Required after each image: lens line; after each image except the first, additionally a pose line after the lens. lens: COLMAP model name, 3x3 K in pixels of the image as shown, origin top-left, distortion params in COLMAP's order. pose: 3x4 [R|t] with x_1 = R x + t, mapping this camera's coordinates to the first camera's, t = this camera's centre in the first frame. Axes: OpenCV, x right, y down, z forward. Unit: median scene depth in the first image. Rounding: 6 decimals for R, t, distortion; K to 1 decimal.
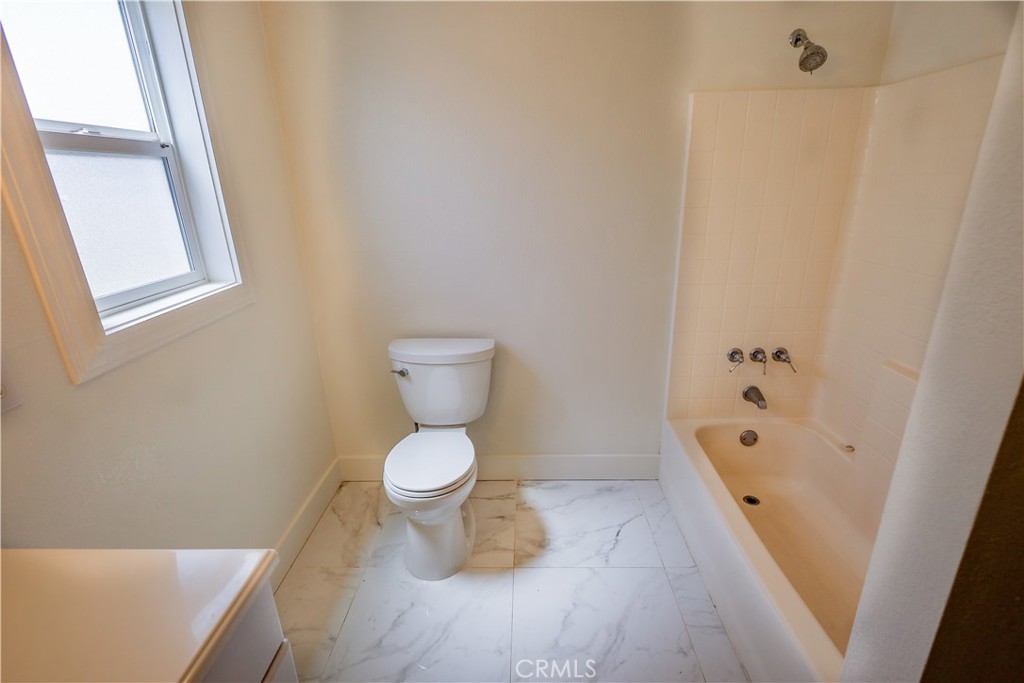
lens RADIAL K [[471.8, 0, 513.6], [0, 471.8, 343.5], [0, 0, 1]] dist [-0.000497, 0.000799]
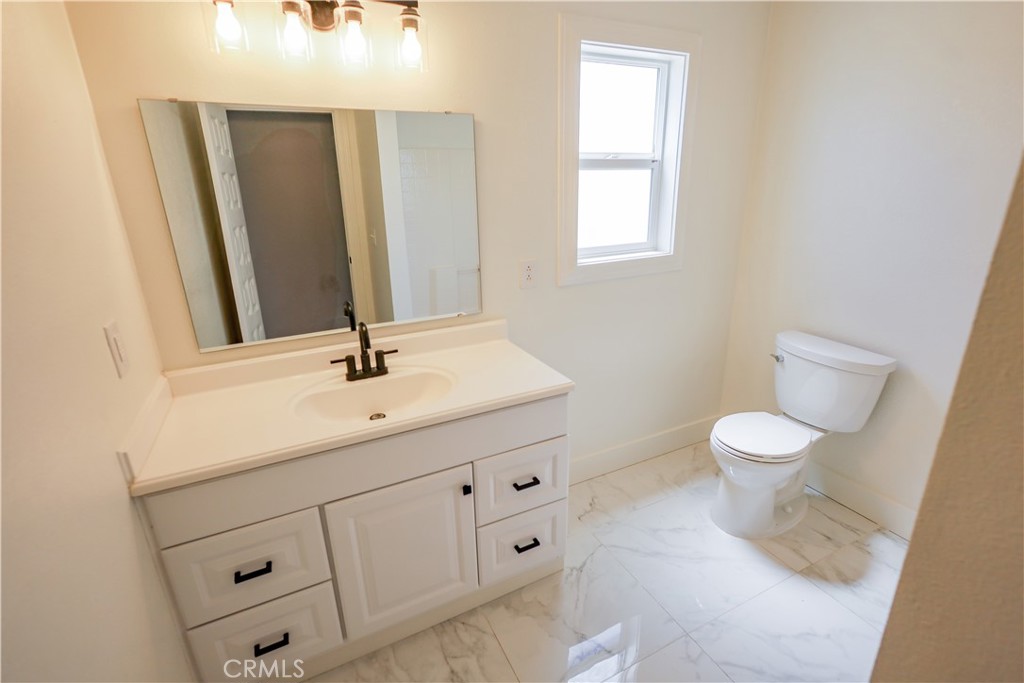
lens RADIAL K [[471.8, 0, 510.5], [0, 471.8, 342.8], [0, 0, 1]] dist [-0.000497, 0.000799]
pose [[0.475525, 0.304718, -0.825241, 0.368527], [-0.275612, 0.942468, 0.189189, -0.008622], [0.835412, 0.137482, 0.532151, -0.110882]]
